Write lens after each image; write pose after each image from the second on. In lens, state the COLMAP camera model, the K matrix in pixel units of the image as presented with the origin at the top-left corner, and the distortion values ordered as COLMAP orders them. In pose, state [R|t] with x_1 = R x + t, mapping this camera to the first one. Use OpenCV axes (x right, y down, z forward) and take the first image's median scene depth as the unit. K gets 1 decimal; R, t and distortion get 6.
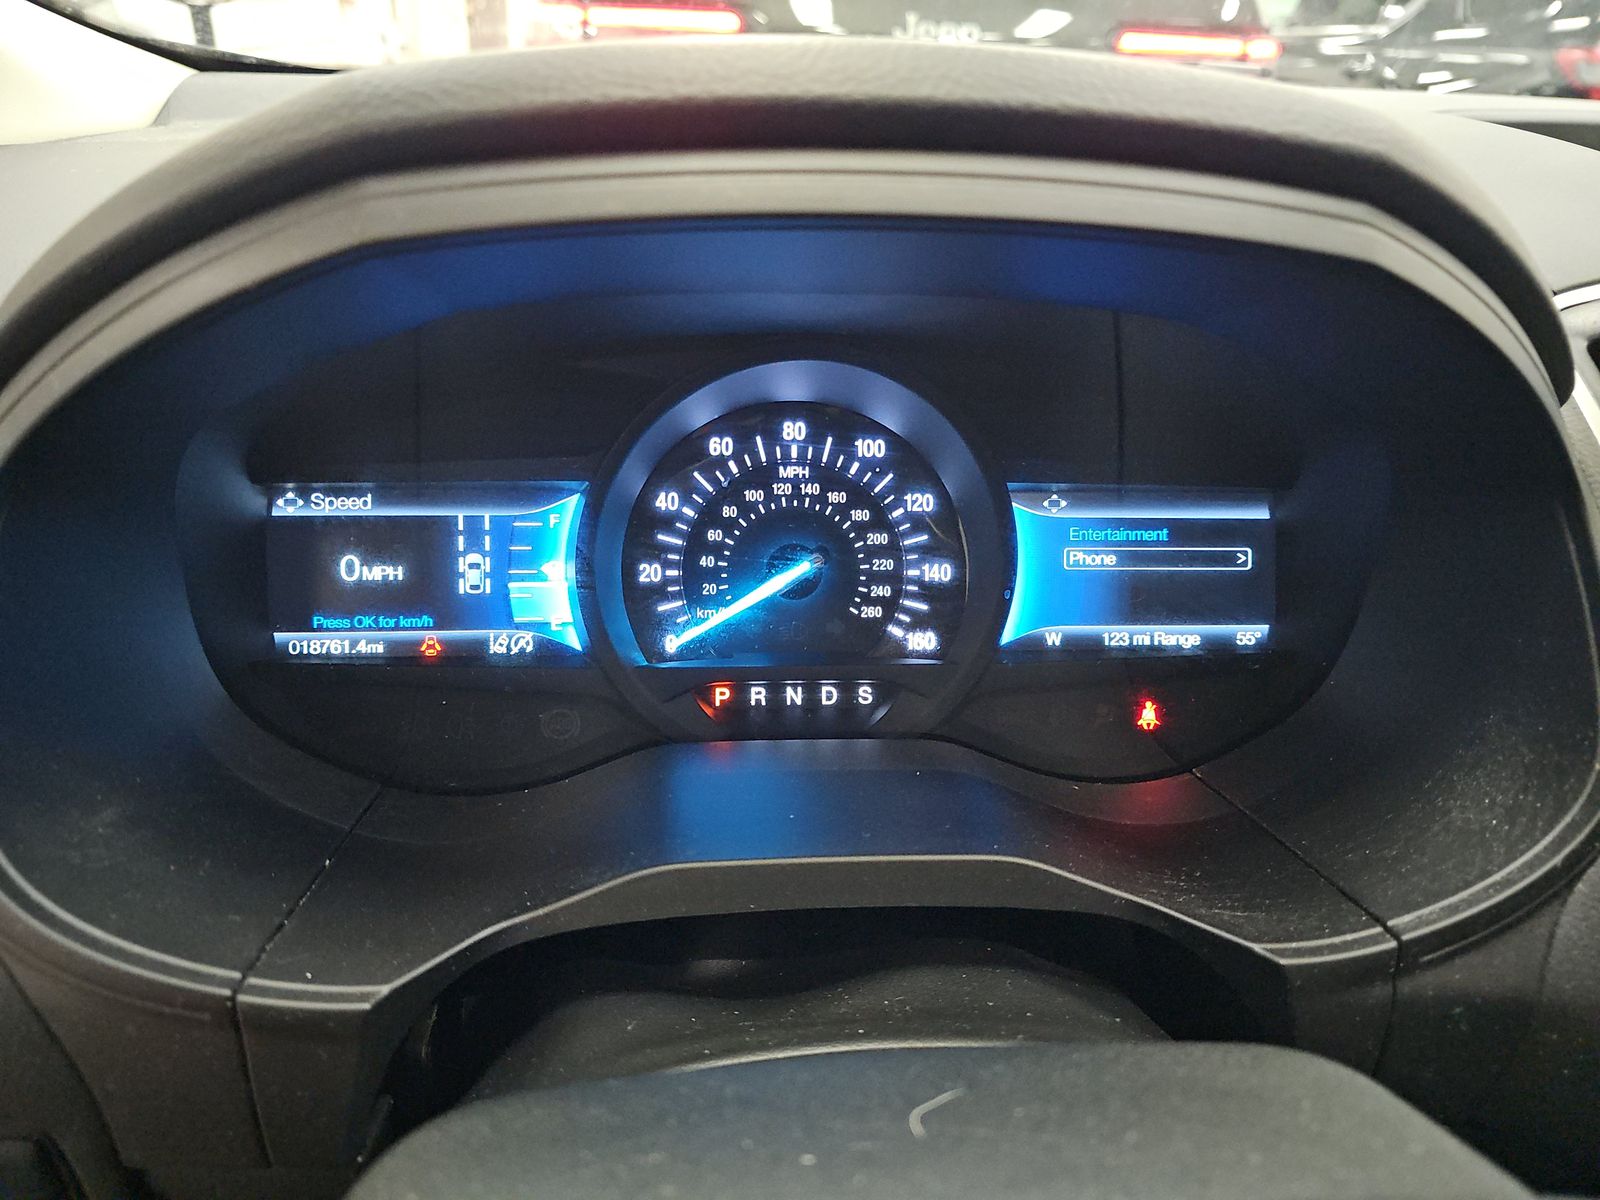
lens RADIAL K [[1065.7, 0, 809.1], [0, 1065.7, 596.5], [0, 0, 1]] dist [0.000211, -0.000056]
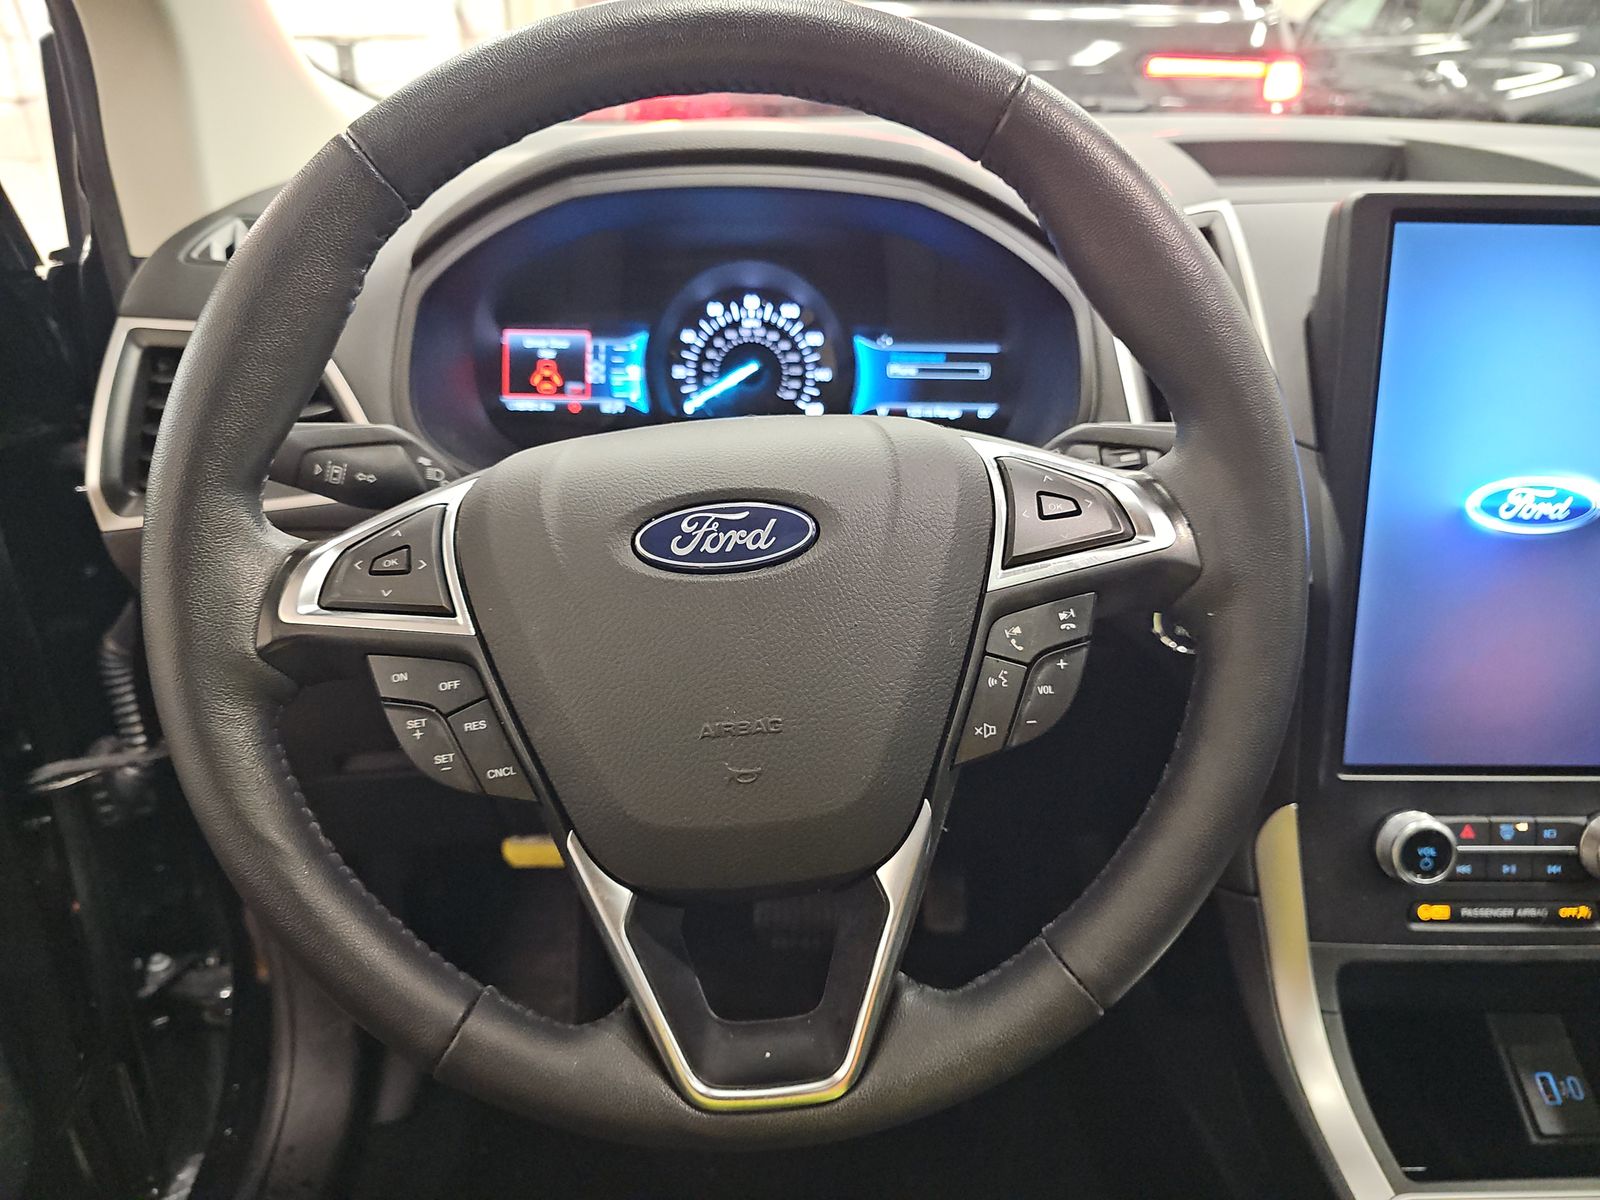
lens RADIAL K [[1065.7, 0, 813.0], [0, 1065.7, 602.4], [0, 0, 1]] dist [0.000211, -0.000056]
pose [[0.998842, 0.021053, 0.043256, 0.025671], [-0.030749, 0.970905, 0.237483, -0.086038], [-0.036998, -0.238538, 0.970428, -1.061472]]
